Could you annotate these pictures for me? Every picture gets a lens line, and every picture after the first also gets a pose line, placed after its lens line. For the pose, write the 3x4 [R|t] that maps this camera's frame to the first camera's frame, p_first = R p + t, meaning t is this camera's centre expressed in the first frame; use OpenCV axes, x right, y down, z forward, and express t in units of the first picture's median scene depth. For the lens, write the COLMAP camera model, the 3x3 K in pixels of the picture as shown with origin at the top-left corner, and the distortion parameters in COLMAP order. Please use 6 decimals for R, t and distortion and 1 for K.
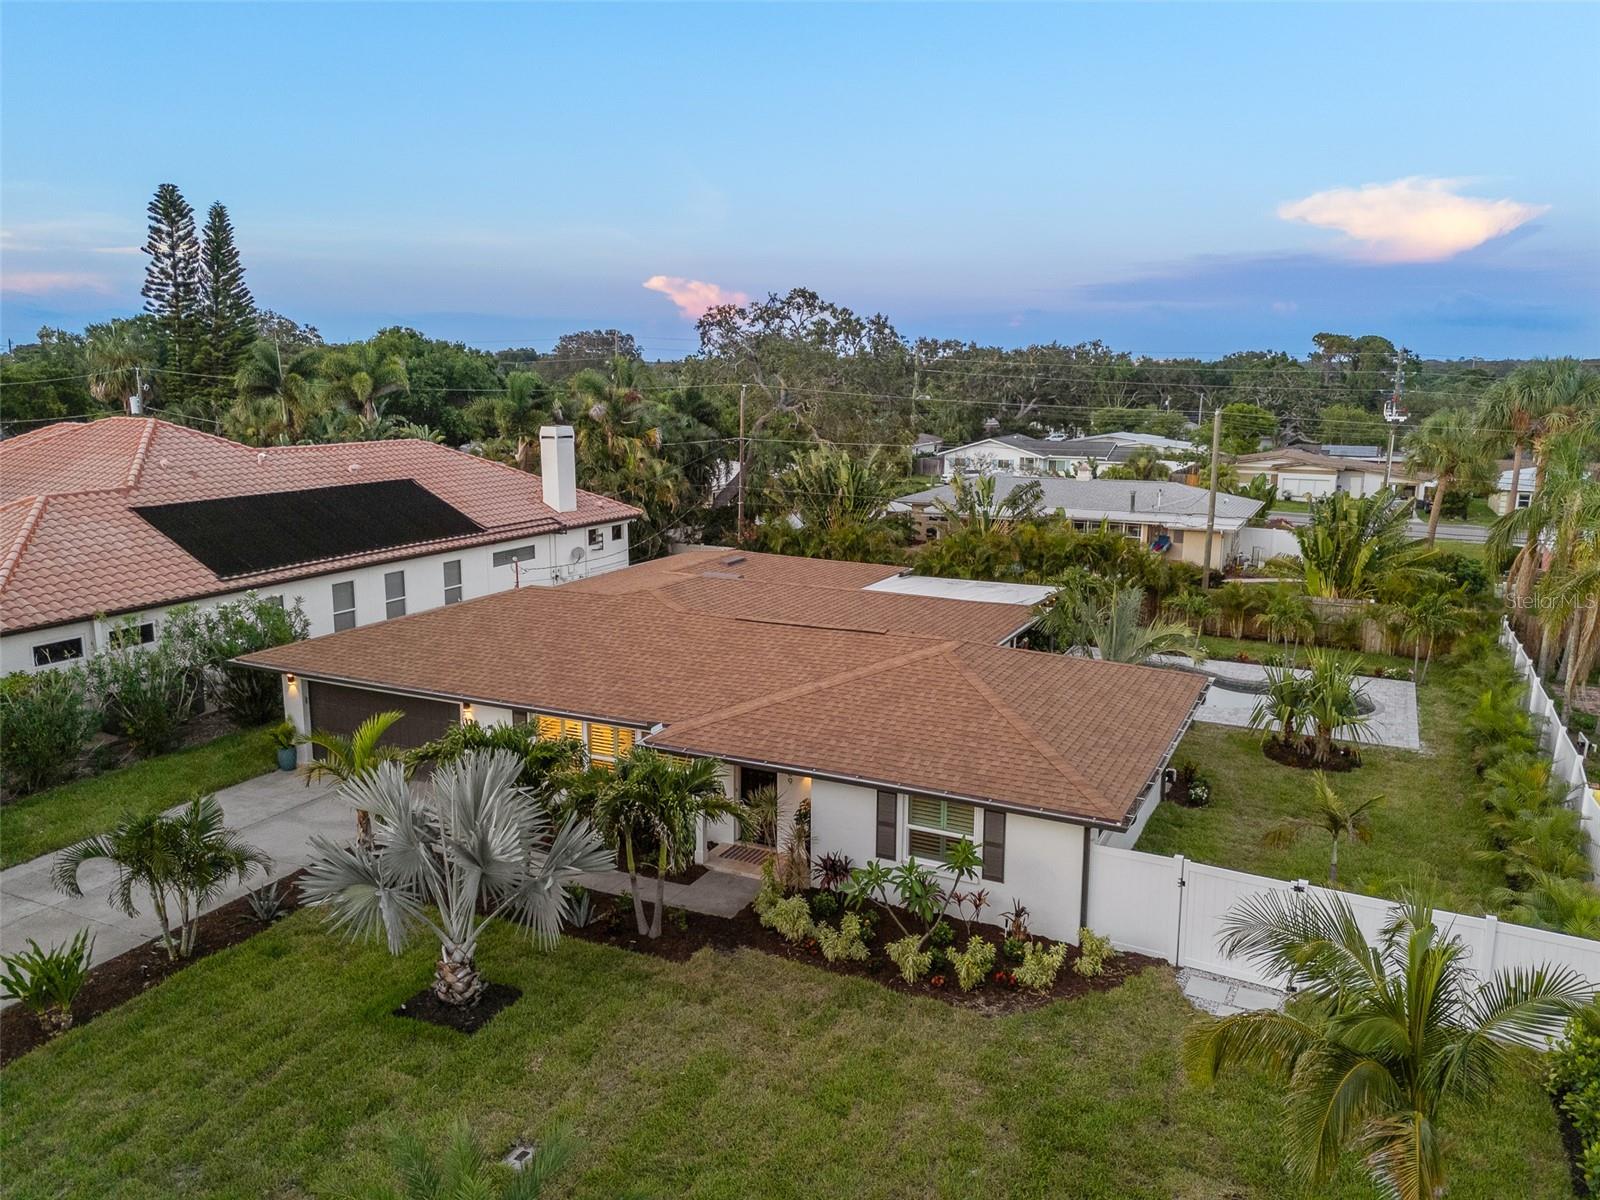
lens RADIAL K [[1158.9, 0, 800.0], [0, 1158.9, 600.0], [0, 0, 1]] dist [0.002764, -0.000811]
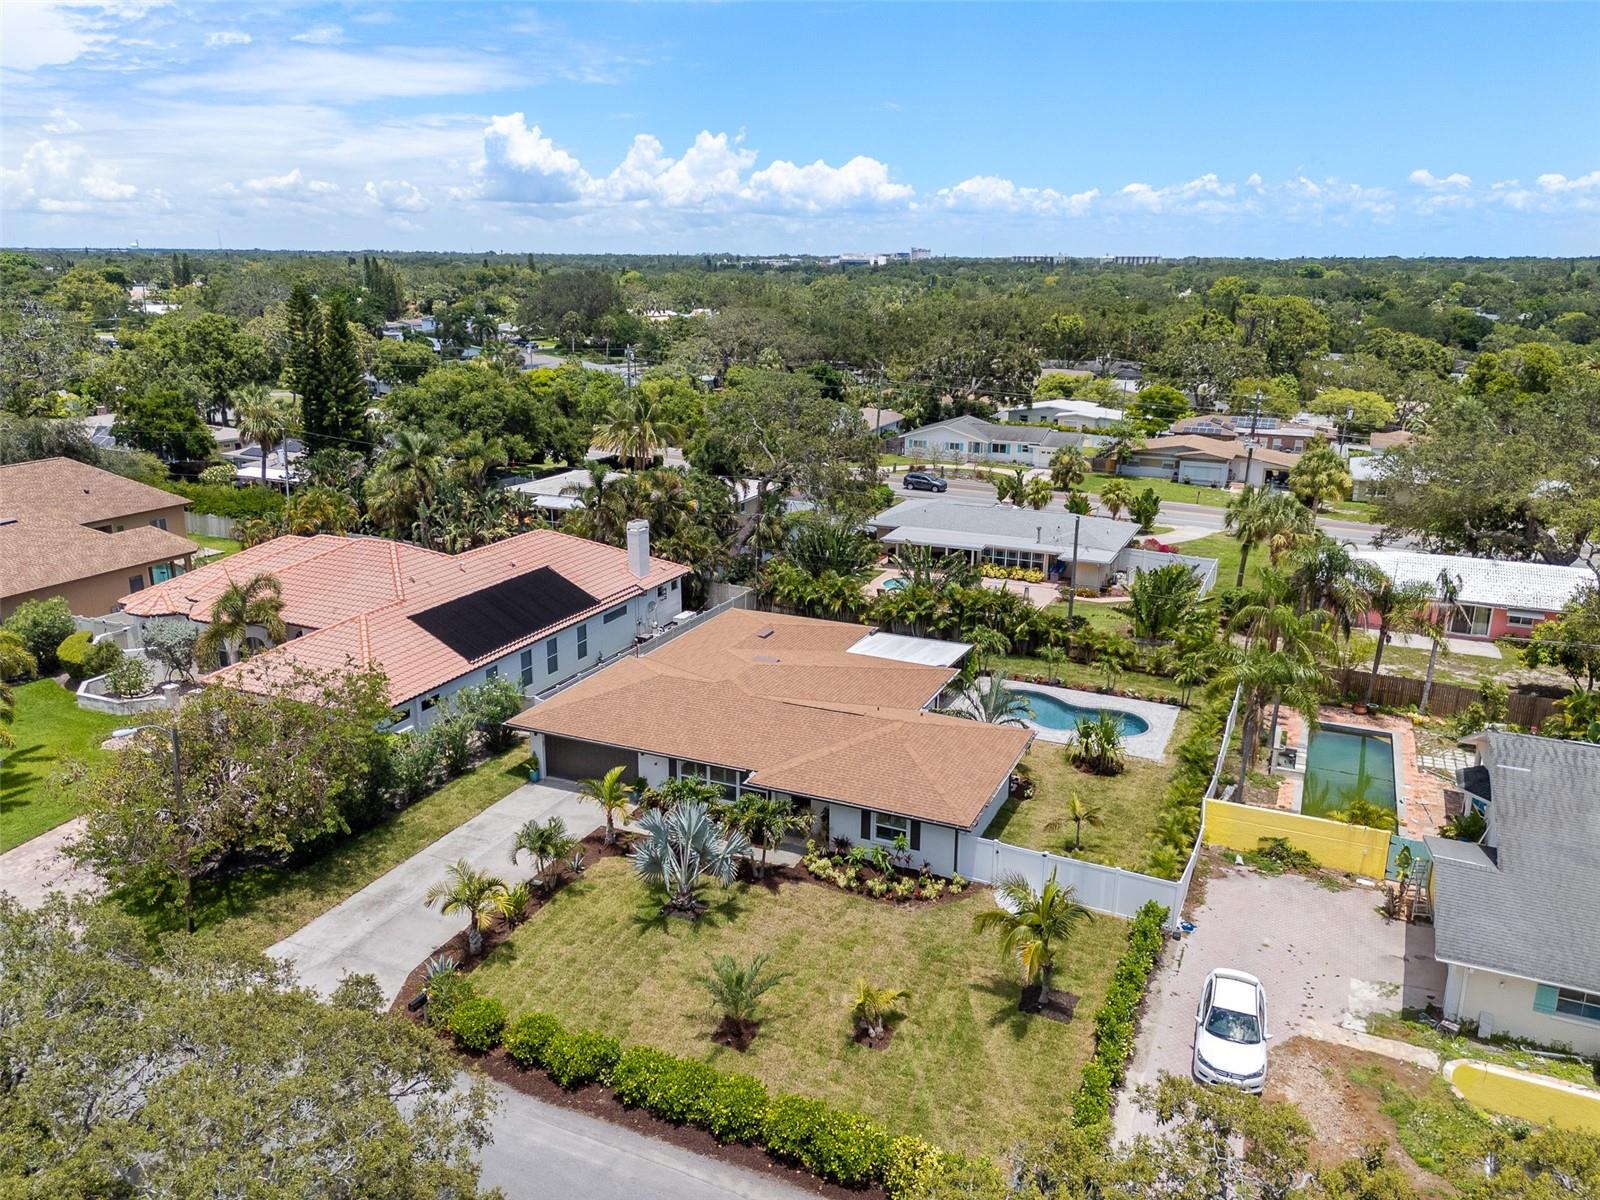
lens RADIAL K [[1158.9, 0, 800.0], [0, 1158.9, 600.0], [0, 0, 1]] dist [0.002764, -0.000811]
pose [[0.999495, -0.005590, 0.031267, -0.097561], [0.002765, 0.995967, 0.089677, -0.358330], [-0.031642, -0.089545, 0.995480, -0.952053]]
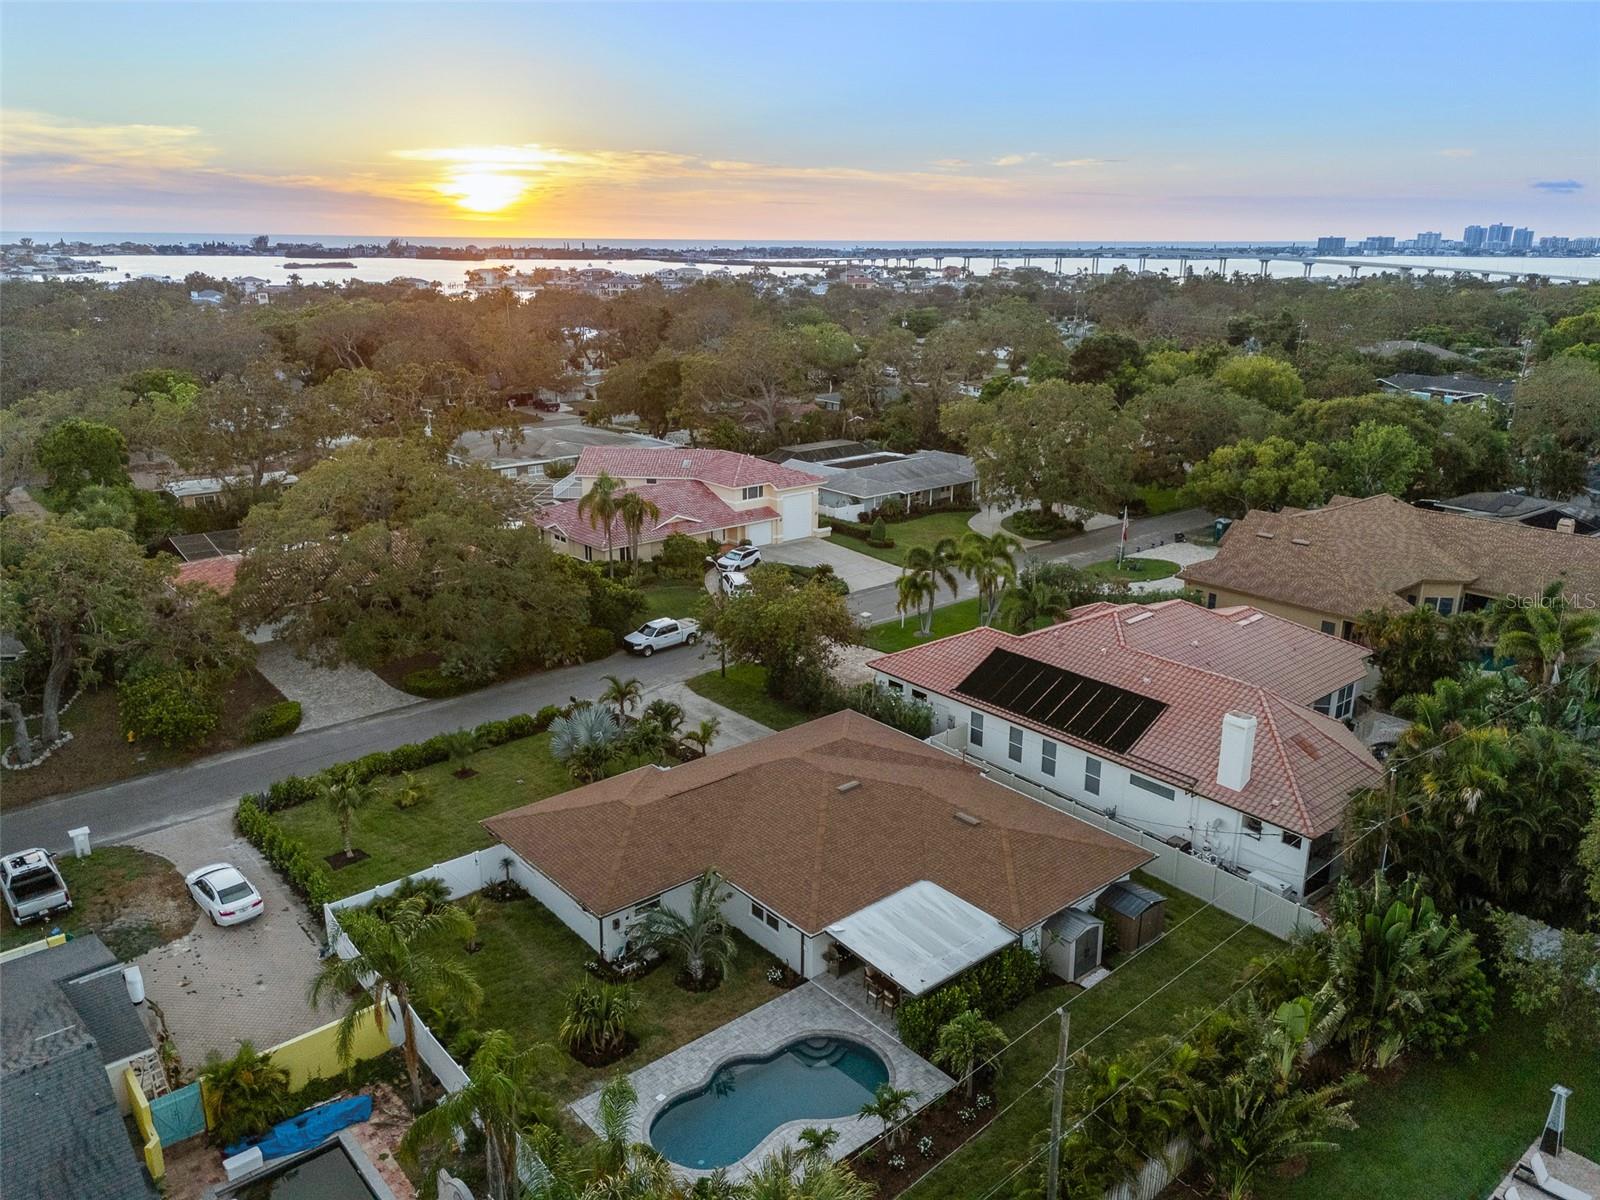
lens RADIAL K [[1158.9, 0, 800.0], [0, 1158.9, 600.0], [0, 0, 1]] dist [0.002764, -0.000811]
pose [[-0.379407, 0.268626, -0.885376, 1.796339], [-0.192539, 0.913053, 0.359532, -1.126711], [0.904975, 0.306878, -0.294698, 1.783634]]
